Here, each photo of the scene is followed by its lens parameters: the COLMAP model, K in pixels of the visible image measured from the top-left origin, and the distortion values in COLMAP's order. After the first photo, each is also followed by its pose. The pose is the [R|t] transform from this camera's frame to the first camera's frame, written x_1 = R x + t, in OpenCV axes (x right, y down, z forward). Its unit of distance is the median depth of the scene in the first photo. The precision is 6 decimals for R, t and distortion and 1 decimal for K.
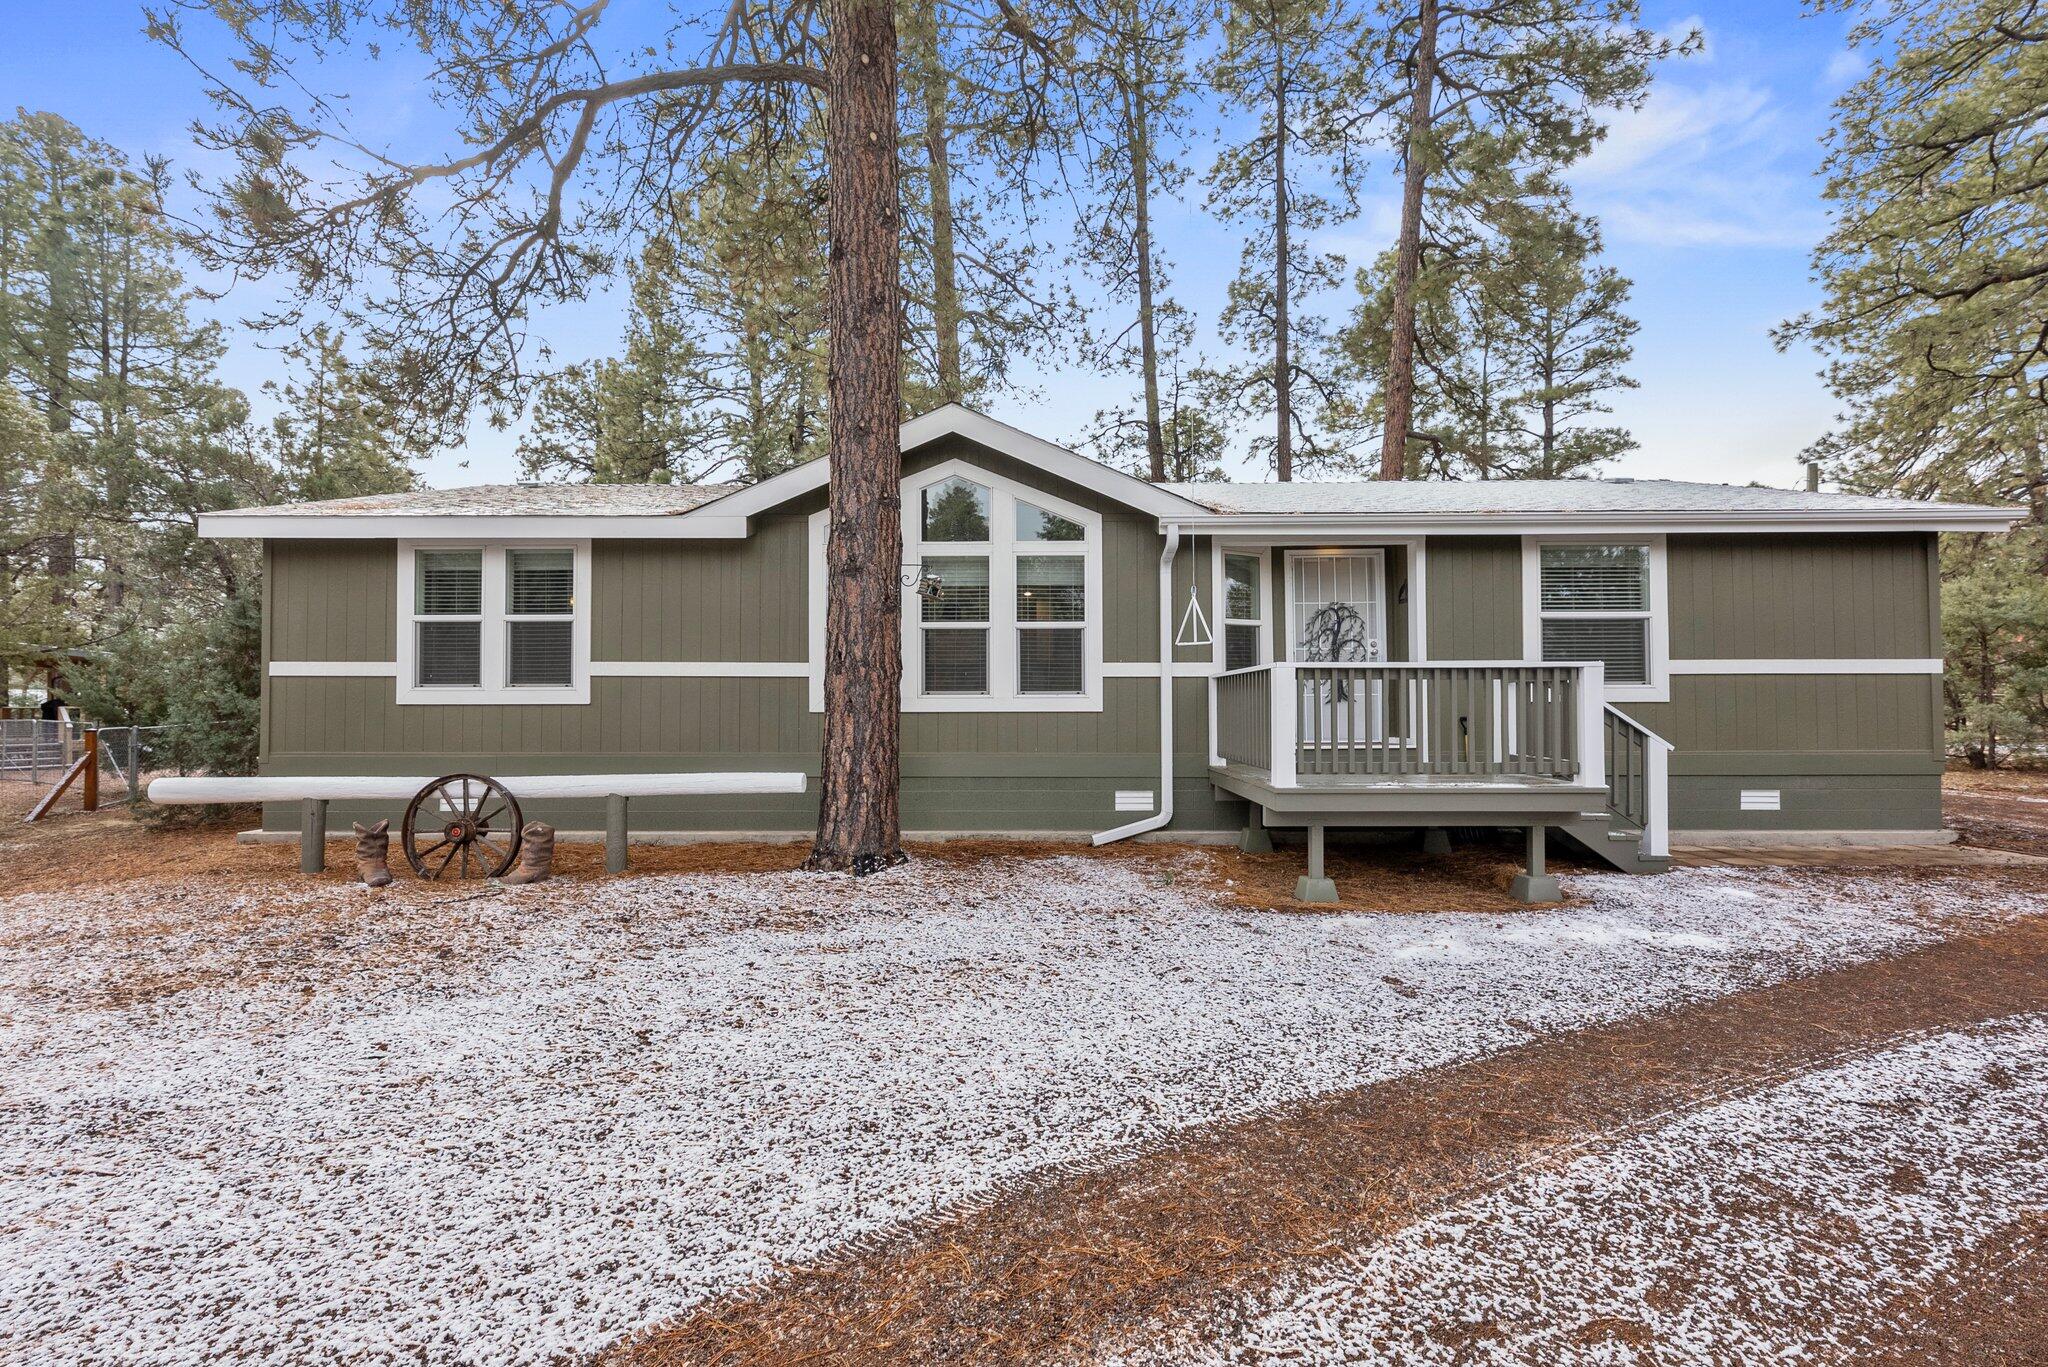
lens RADIAL K [[864.8, 0, 1020.8], [0, 864.8, 693.5], [0, 0, 1]] dist [0.004203, 0.000047]
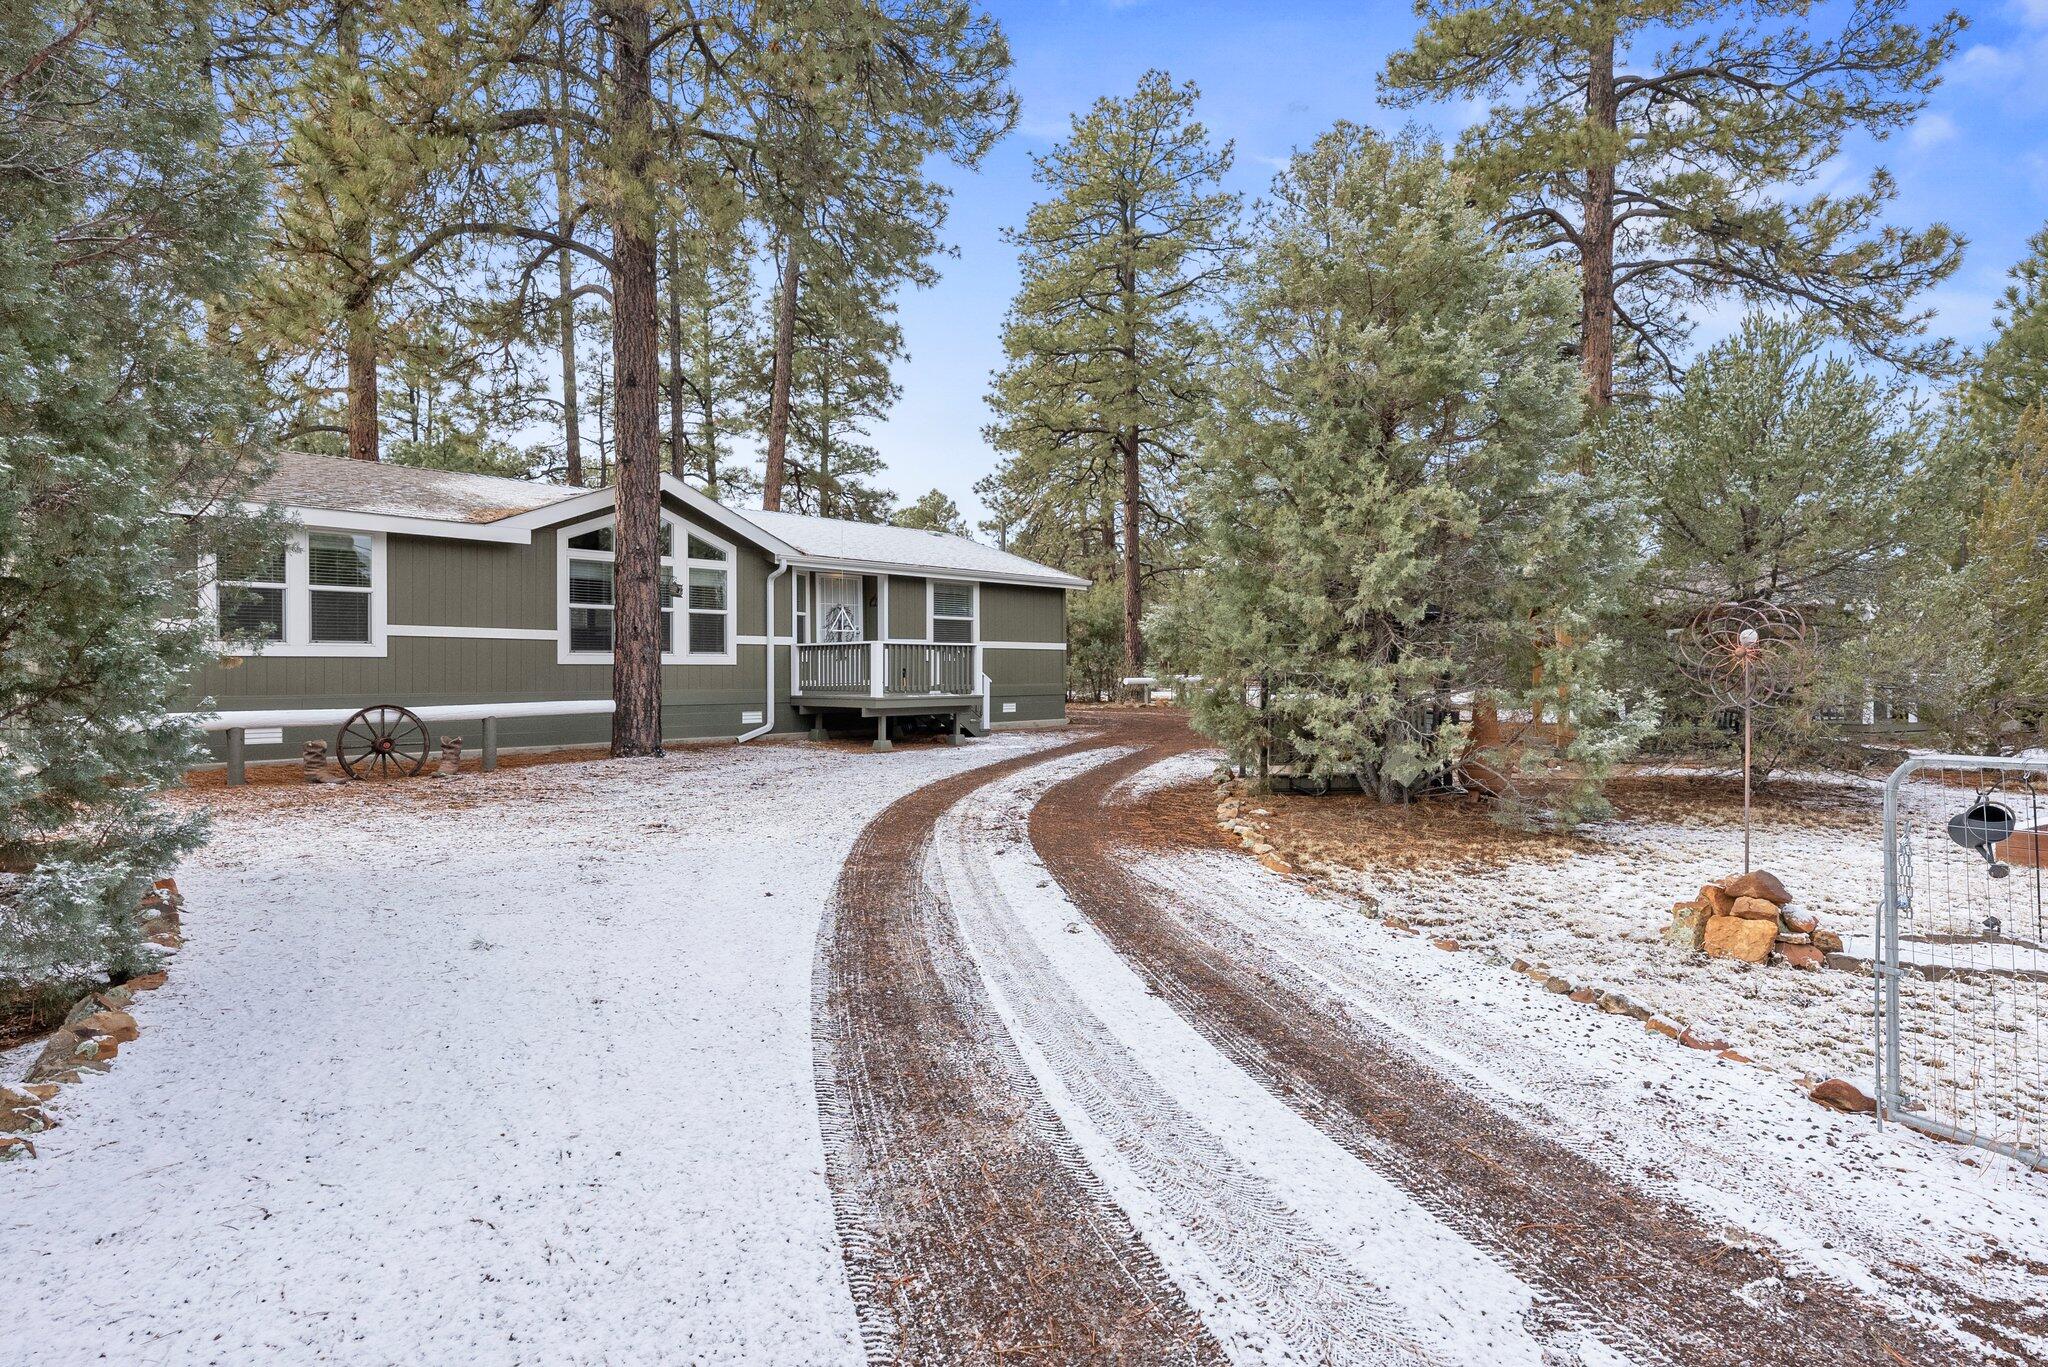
lens RADIAL K [[1014.5, 0, 1024.6], [0, 1014.5, 675.7], [0, 0, 1]] dist [0.001799, 0.000140]
pose [[0.689492, -0.003005, 0.724287, -0.943818], [-0.010181, 0.999852, 0.013840, 0.009231], [-0.724221, -0.016917, 0.689360, -0.759537]]
